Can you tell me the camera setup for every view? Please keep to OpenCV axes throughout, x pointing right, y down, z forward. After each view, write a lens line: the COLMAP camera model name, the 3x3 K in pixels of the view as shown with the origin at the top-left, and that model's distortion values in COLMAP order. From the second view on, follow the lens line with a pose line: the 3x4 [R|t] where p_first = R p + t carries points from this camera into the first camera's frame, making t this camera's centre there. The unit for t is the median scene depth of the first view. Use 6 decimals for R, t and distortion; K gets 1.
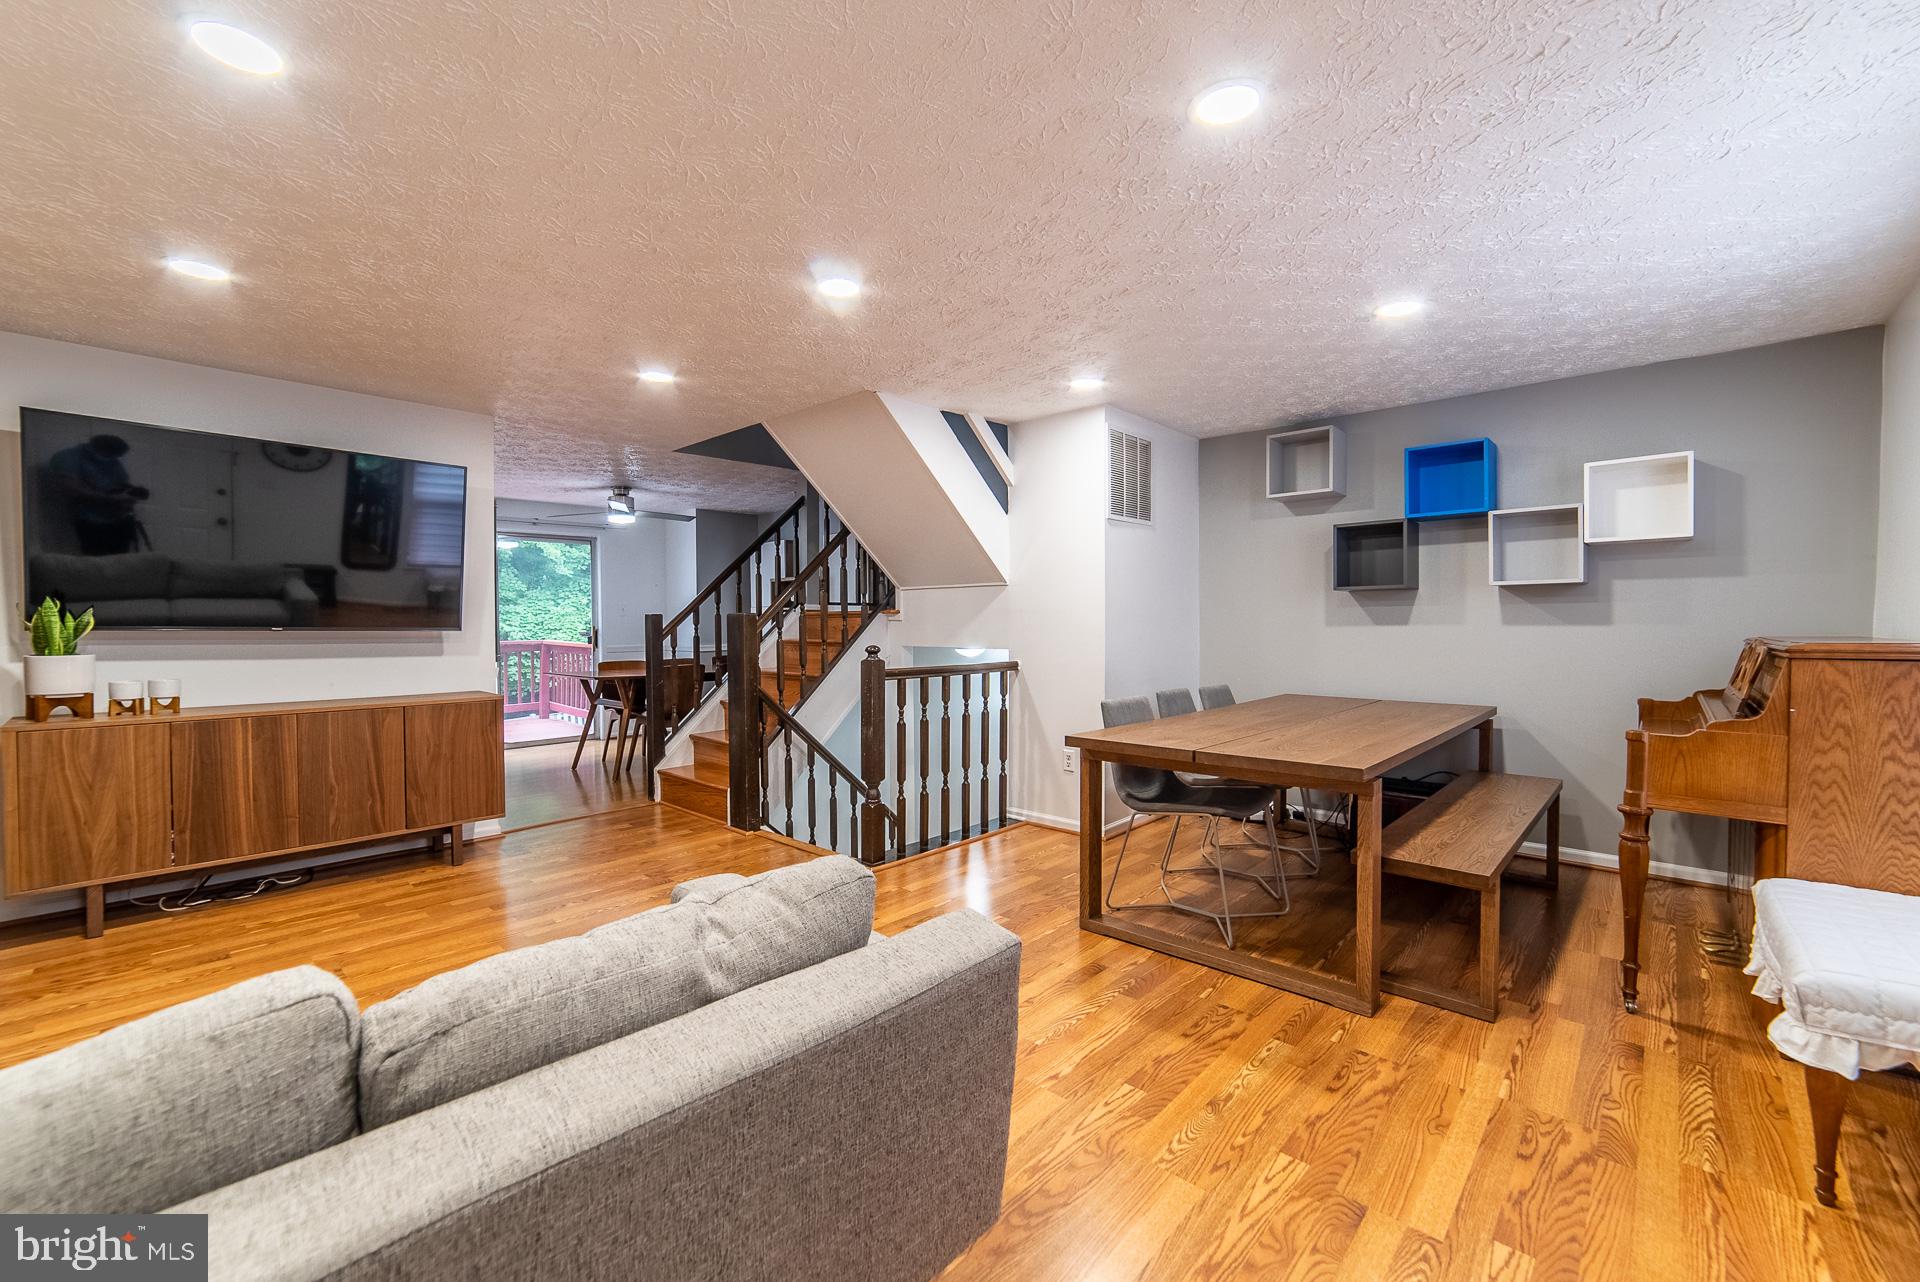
lens RADIAL K [[769.1, 0, 953.2], [0, 769.1, 639.6], [0, 0, 1]] dist [-0.003705, 0.002402]
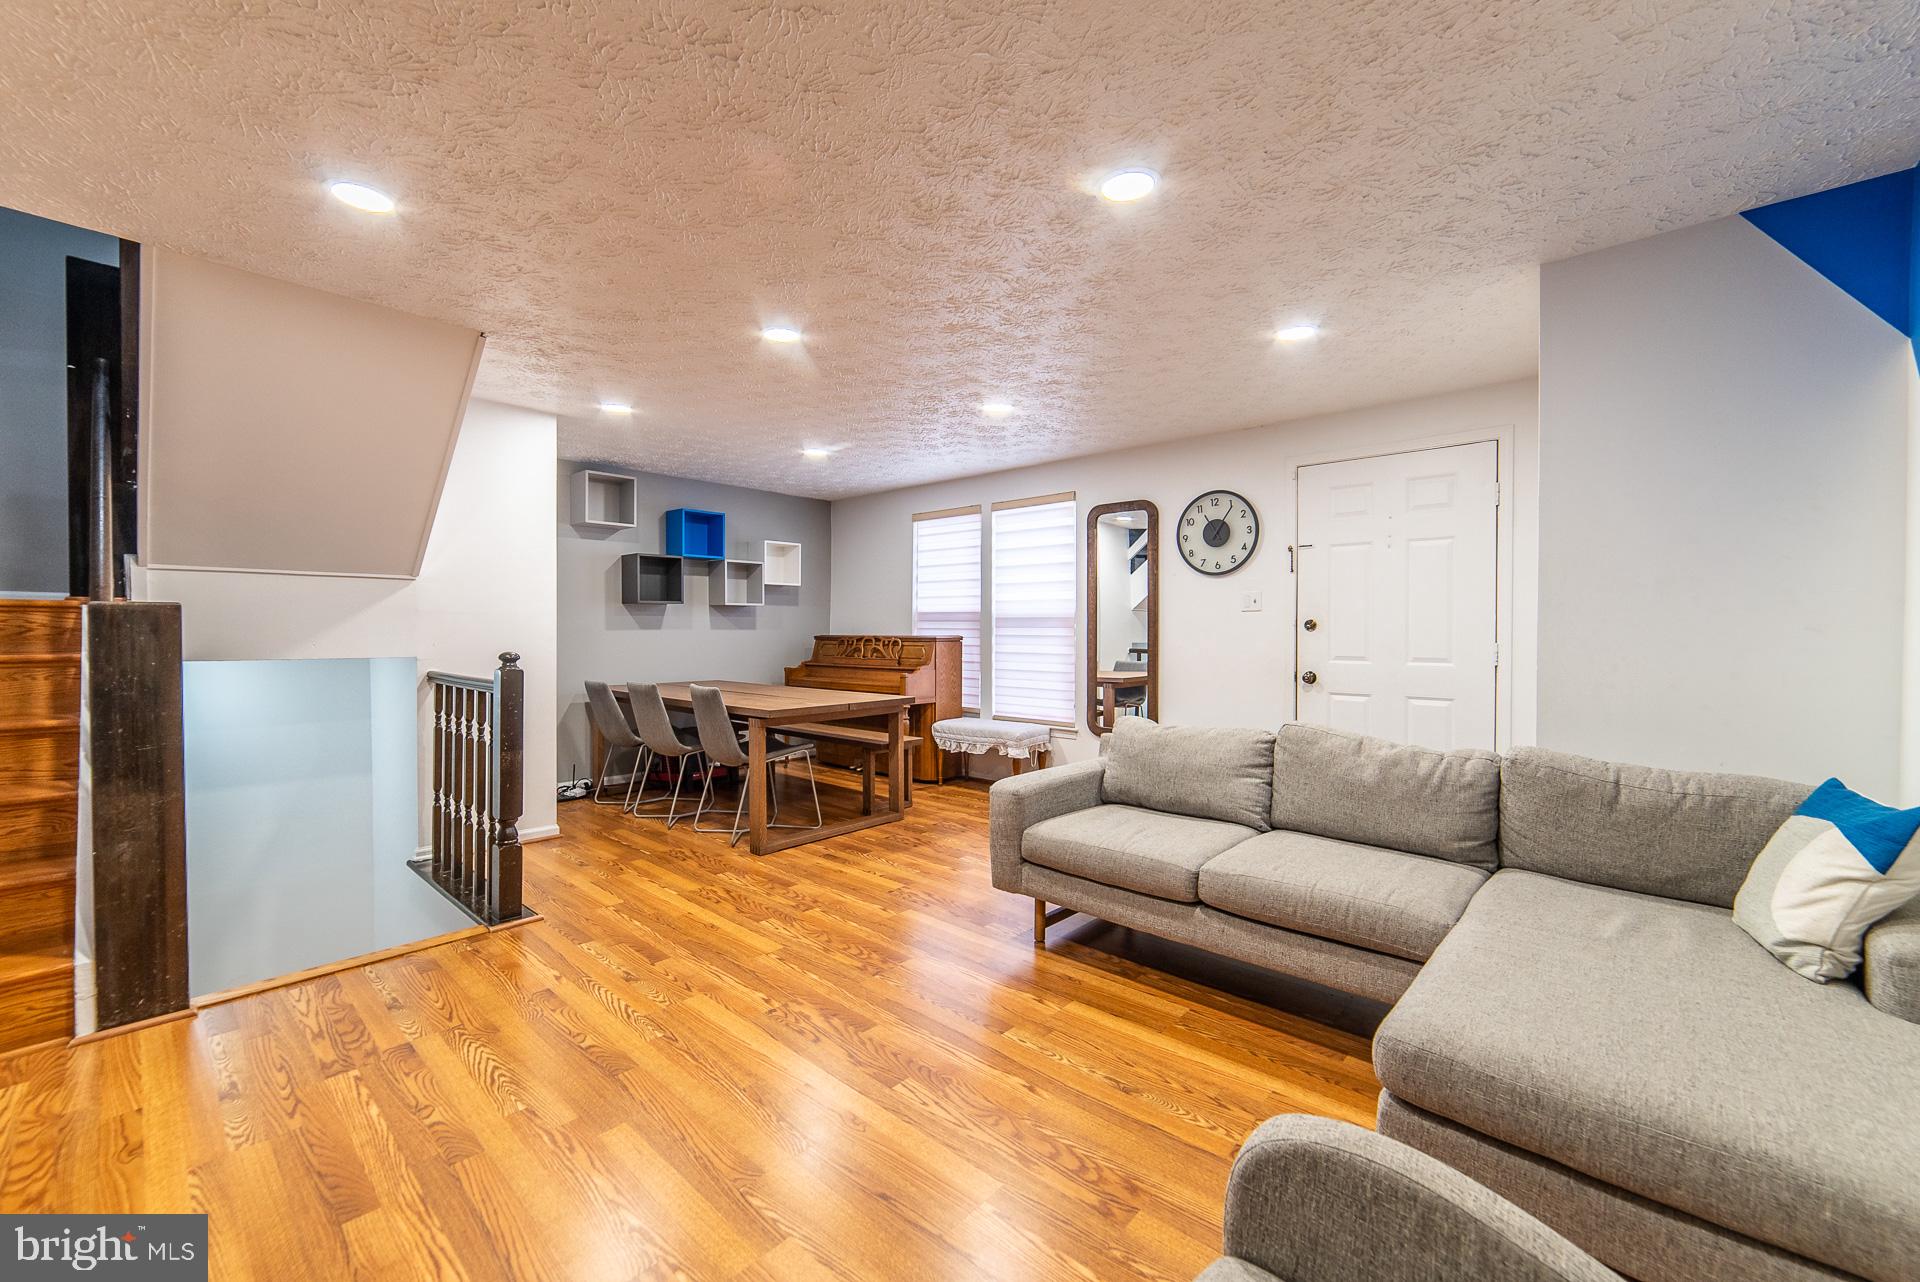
lens RADIAL K [[769.1, 0, 953.2], [0, 769.1, 639.6], [0, 0, 1]] dist [-0.003705, 0.002402]
pose [[-0.007741, -0.010112, 0.999919, -1.056491], [0.016144, 0.999817, 0.010236, -0.007764], [-0.999840, 0.016221, -0.007576, 0.606734]]
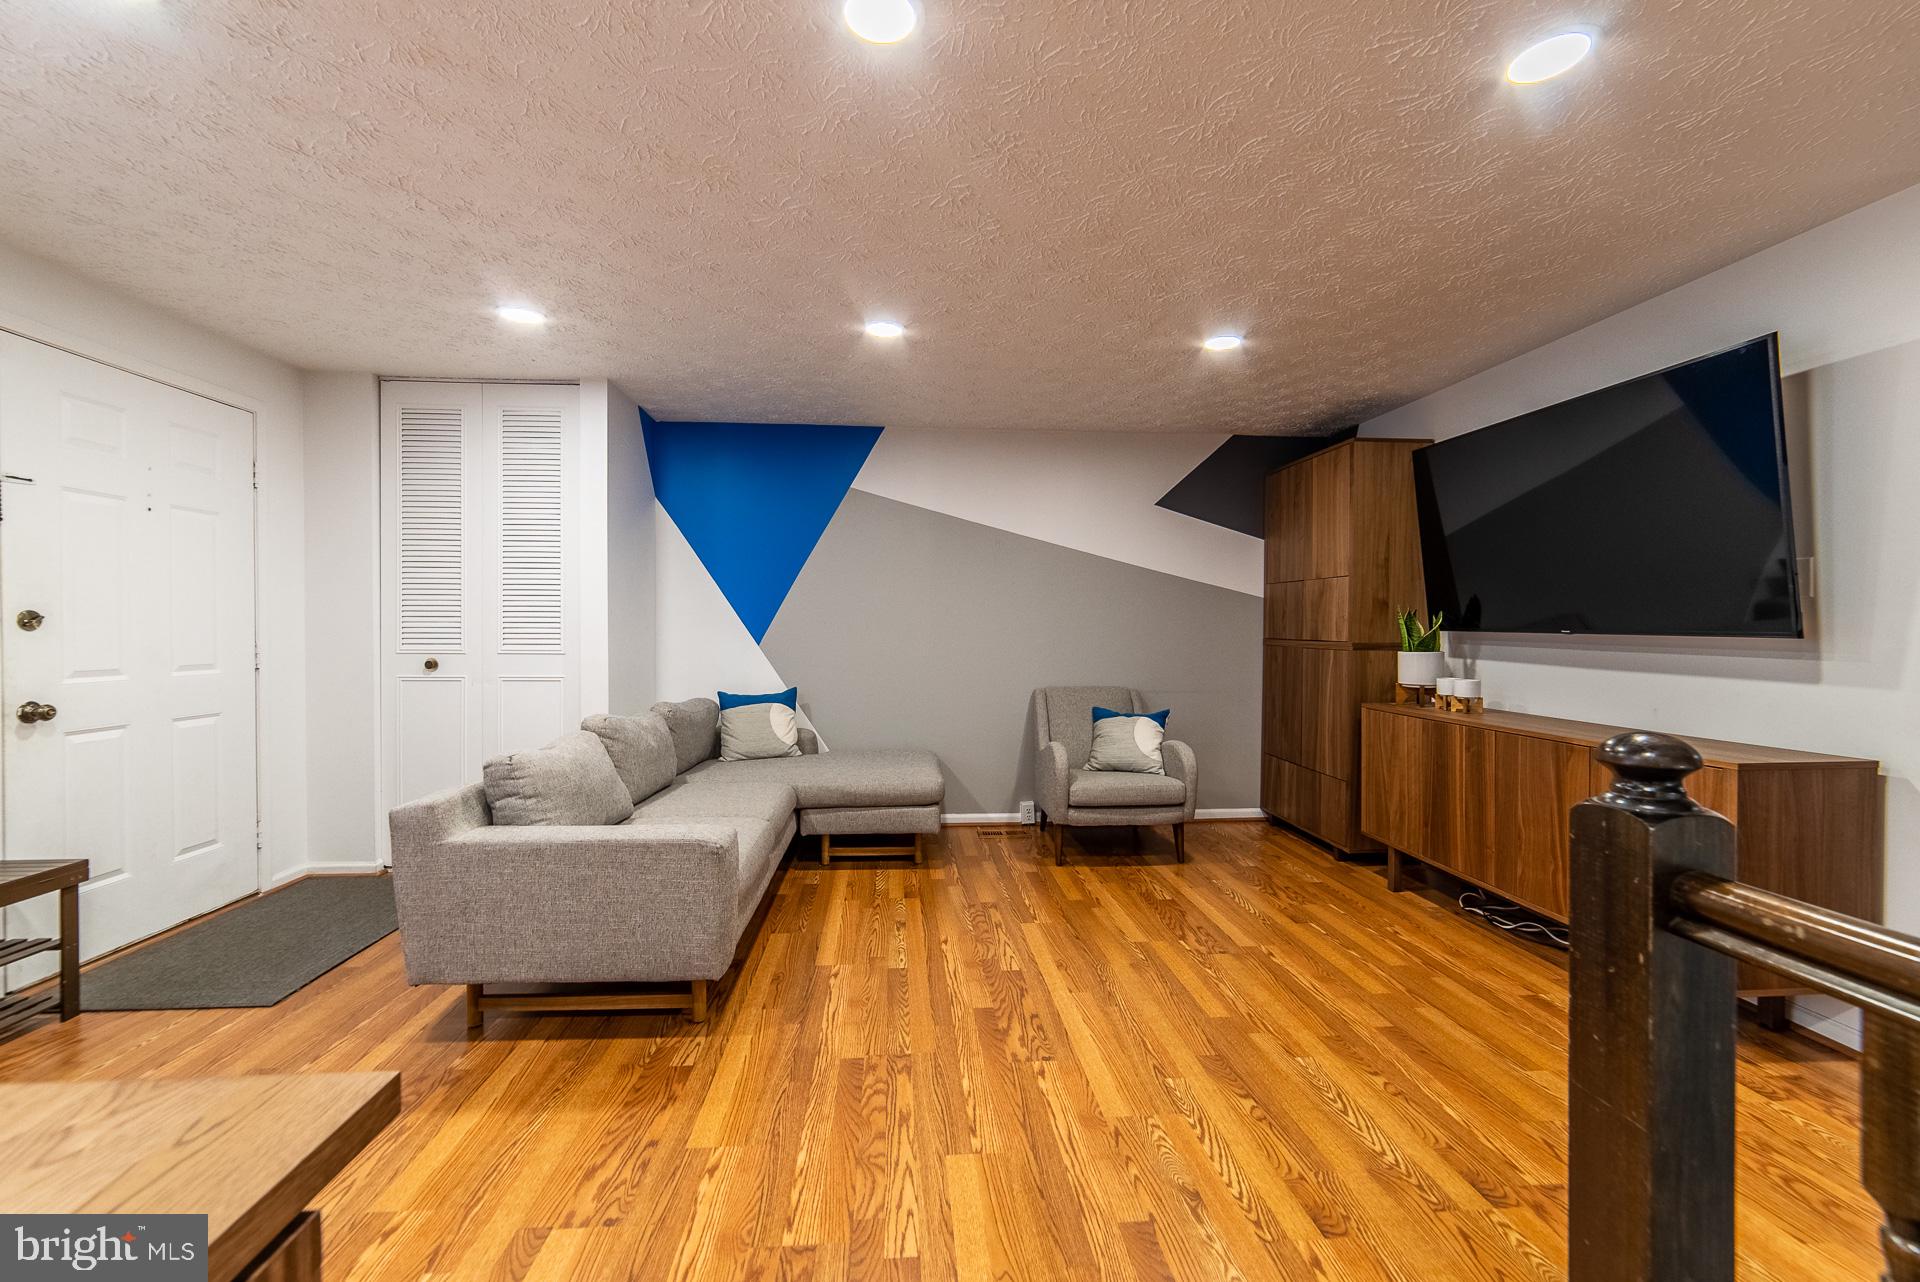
lens RADIAL K [[769.1, 0, 953.2], [0, 769.1, 639.6], [0, 0, 1]] dist [-0.003705, 0.002402]
pose [[-0.676998, 0.012028, -0.735886, 0.182550], [-0.012024, 0.999552, 0.027399, -0.021183], [0.735886, 0.027397, -0.676551, 1.143622]]
